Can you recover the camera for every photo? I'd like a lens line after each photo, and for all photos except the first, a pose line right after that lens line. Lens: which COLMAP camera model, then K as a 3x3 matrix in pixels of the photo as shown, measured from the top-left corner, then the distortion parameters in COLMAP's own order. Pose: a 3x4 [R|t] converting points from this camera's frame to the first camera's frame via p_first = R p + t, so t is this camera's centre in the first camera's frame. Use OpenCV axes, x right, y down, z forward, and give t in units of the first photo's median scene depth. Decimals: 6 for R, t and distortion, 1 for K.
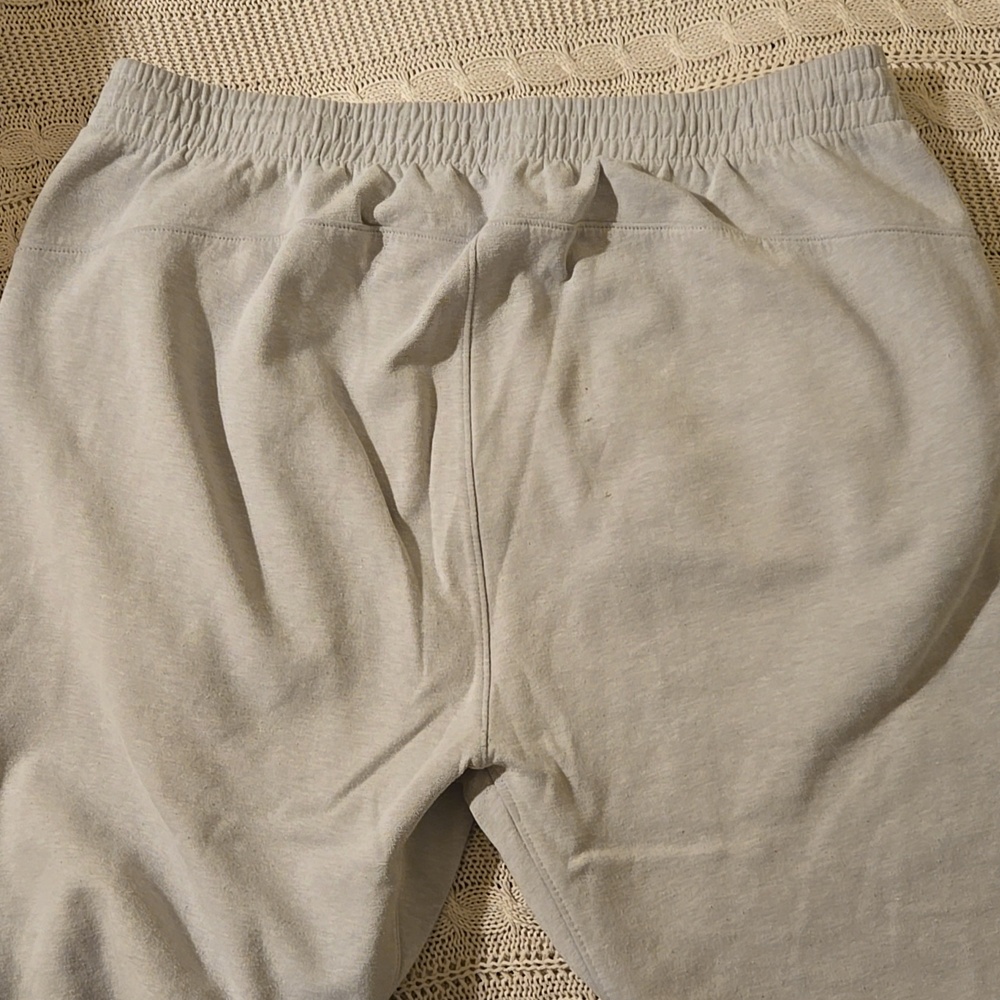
lens RADIAL K [[1463.2, 0, 502.3], [0, 1463.2, 502.5], [0, 0, 1]] dist [0.060789, 0.000000]
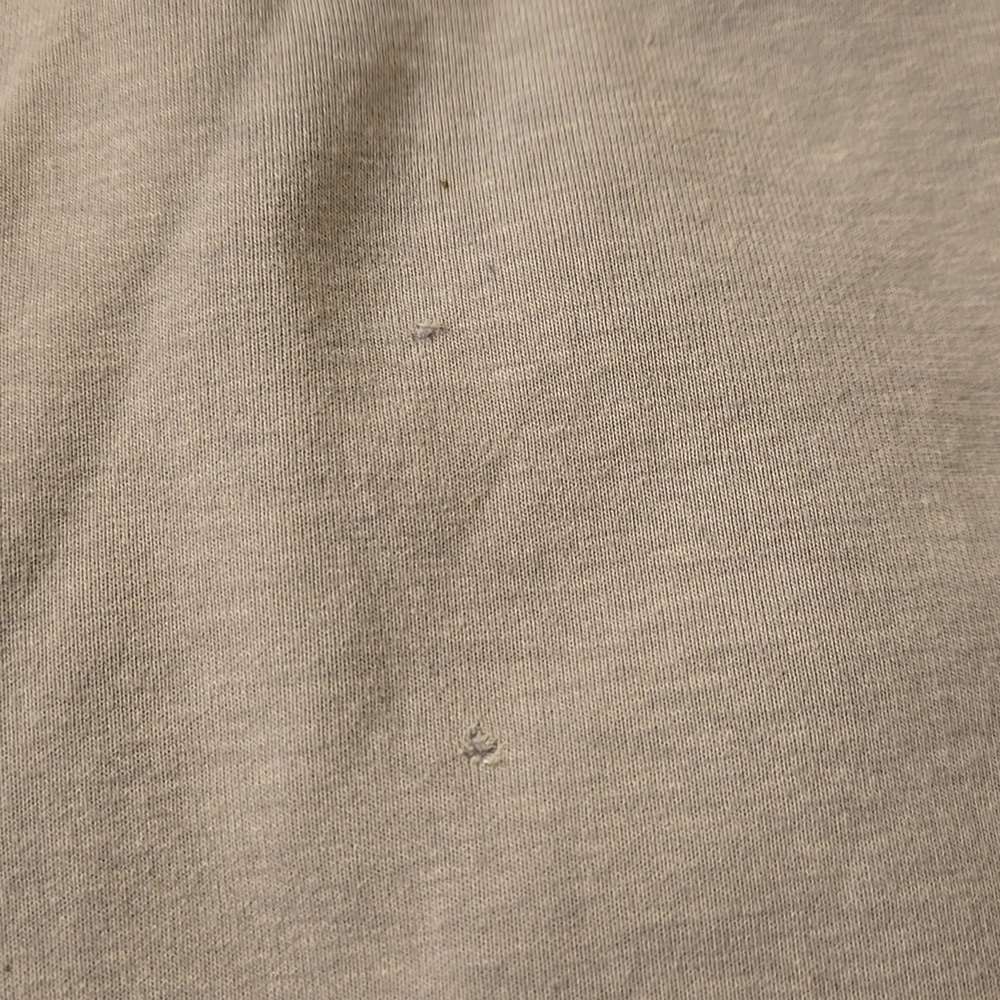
lens RADIAL K [[1463.2, 0, 500.3], [0, 1463.2, 499.8], [0, 0, 1]] dist [0.060789, 0.000000]
pose [[0.991232, 0.124801, 0.043408, 0.062471], [-0.122674, 0.991255, -0.048634, -0.026527], [-0.049098, 0.042883, 0.997873, 0.809799]]
